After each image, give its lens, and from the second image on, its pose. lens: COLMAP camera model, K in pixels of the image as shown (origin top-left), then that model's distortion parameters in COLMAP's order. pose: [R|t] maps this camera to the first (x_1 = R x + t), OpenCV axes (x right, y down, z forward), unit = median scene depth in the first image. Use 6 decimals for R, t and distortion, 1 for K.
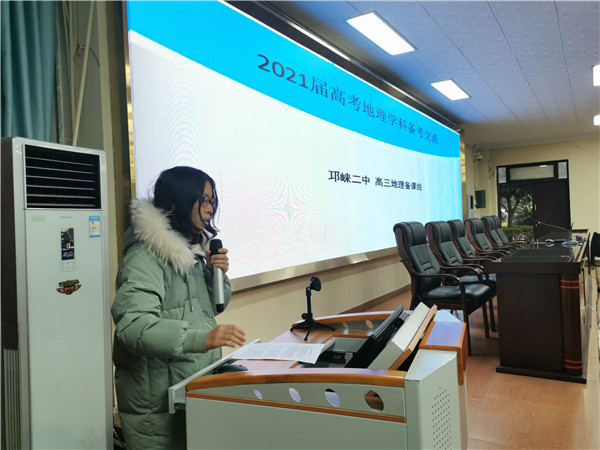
lens RADIAL K [[462.2, 0, 300.6], [0, 462.2, 220.5], [0, 0, 1]] dist [0.044475, -0.030688]
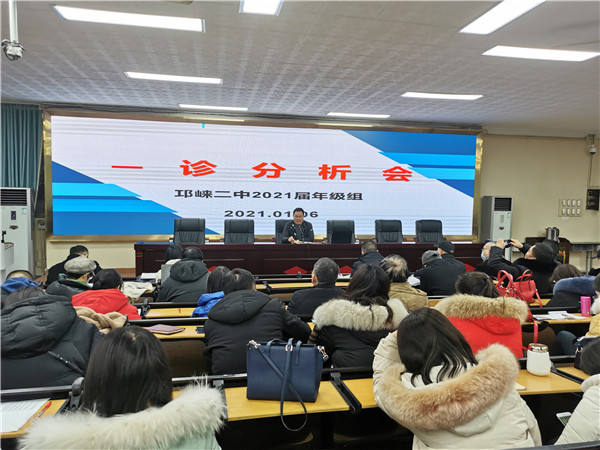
lens RADIAL K [[462.2, 0, 302.2], [0, 462.2, 220.6], [0, 0, 1]] dist [0.044475, -0.030688]
pose [[0.682545, 0.104723, -0.723302, 2.685193], [-0.048166, 0.993975, 0.098460, -0.274988], [0.729255, -0.032364, 0.683476, 0.110176]]
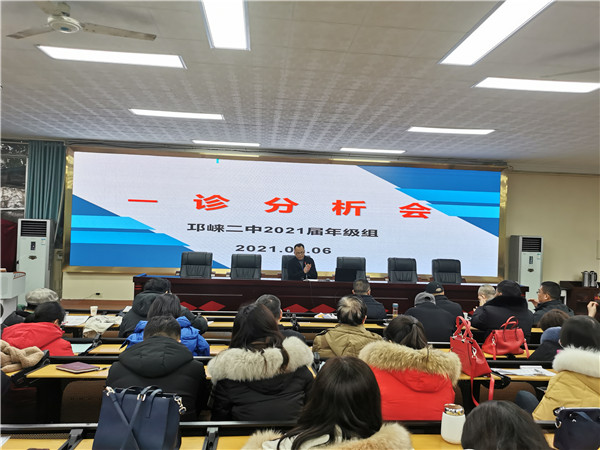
lens RADIAL K [[462.2, 0, 302.8], [0, 462.2, 218.5], [0, 0, 1]] dist [0.044475, -0.030688]
pose [[0.605700, 0.053751, -0.793875, 2.786298], [-0.060615, 0.997934, 0.021320, -0.280087], [0.793381, 0.035207, 0.607707, 0.312822]]
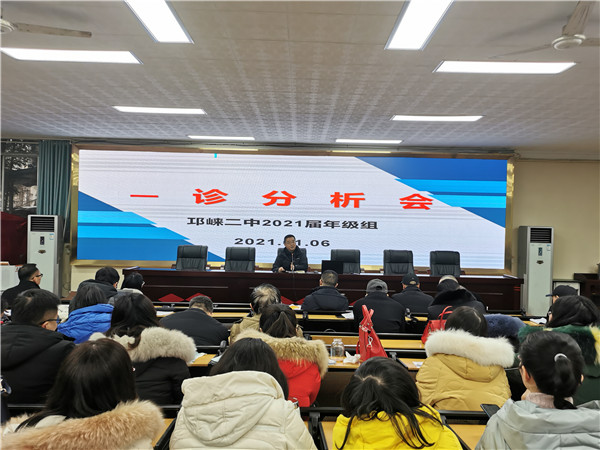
lens RADIAL K [[462.2, 0, 303.5], [0, 462.2, 217.3], [0, 0, 1]] dist [0.044475, -0.030688]
pose [[0.537002, 0.054171, -0.841840, 2.938216], [-0.045565, 0.998342, 0.035177, -0.282995], [0.842350, 0.019468, 0.538580, 0.534310]]
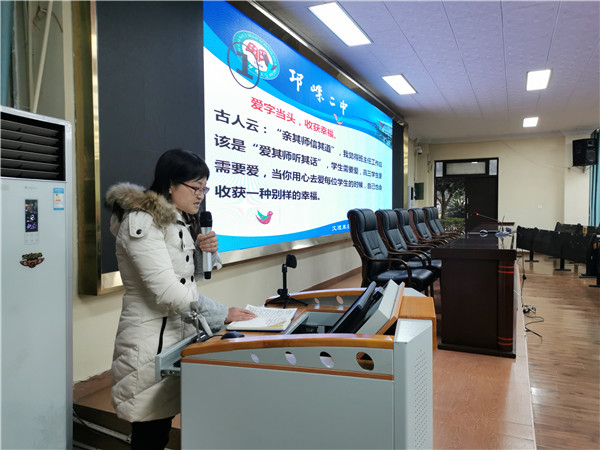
lens RADIAL K [[462.2, 0, 300.3], [0, 462.2, 220.0], [0, 0, 1]] dist [0.044475, -0.030688]
pose [[0.990824, 0.034573, 0.130665, -0.053677], [-0.038256, 0.998935, 0.025780, 0.009572], [-0.129635, -0.030542, 0.991091, -0.024444]]
